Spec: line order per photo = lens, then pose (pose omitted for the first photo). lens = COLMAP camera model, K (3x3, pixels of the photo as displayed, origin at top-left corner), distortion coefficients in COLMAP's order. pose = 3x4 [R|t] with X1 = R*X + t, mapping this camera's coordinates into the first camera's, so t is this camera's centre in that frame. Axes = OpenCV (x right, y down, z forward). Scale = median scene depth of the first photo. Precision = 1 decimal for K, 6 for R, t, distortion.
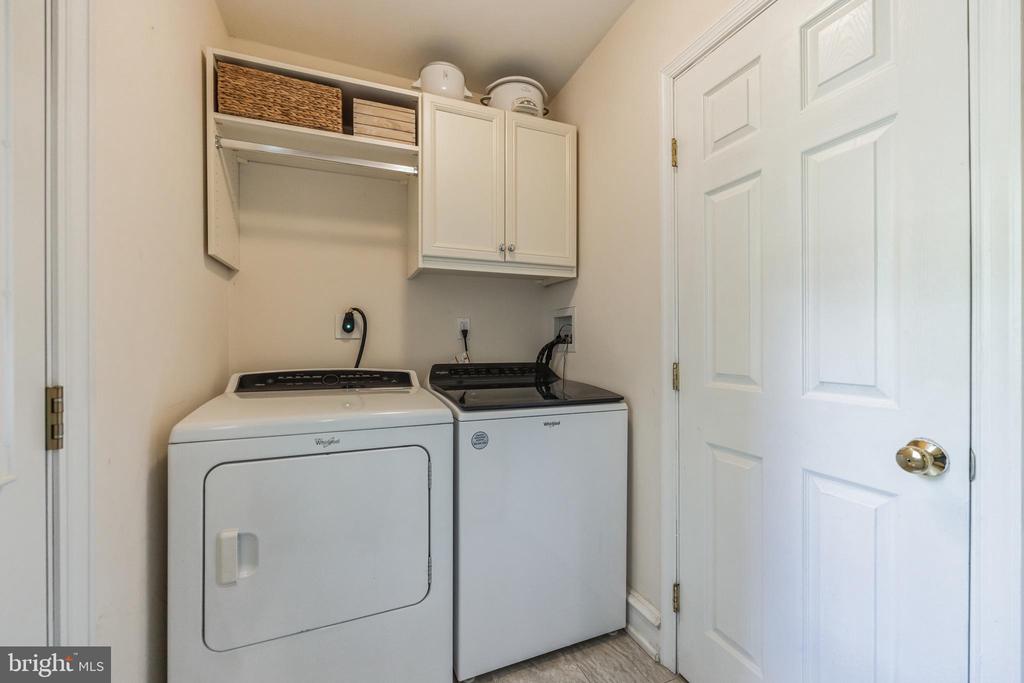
lens RADIAL K [[413.9, 0, 510.8], [0, 413.9, 341.0], [0, 0, 1]] dist [0.001348, 0.000087]
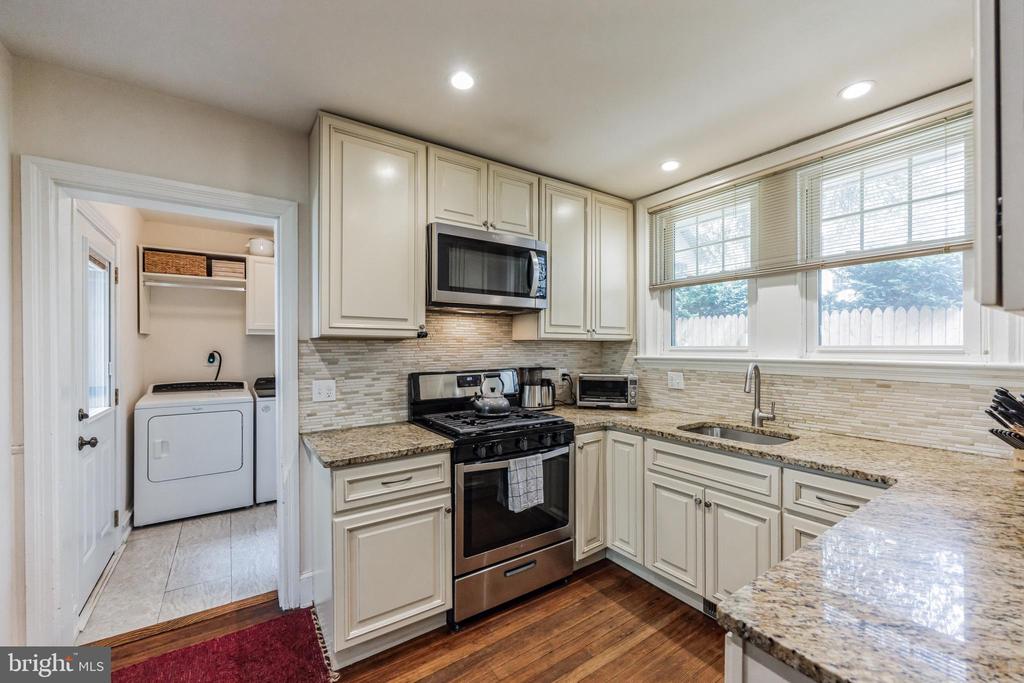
lens RADIAL K [[413.9, 0, 512.9], [0, 413.9, 345.3], [0, 0, 1]] dist [0.001348, 0.000087]
pose [[0.976798, 0.000549, 0.214164, 0.716596], [-0.000819, 0.999999, 0.001172, -0.129085], [-0.214163, -0.001321, 0.976797, -1.511290]]
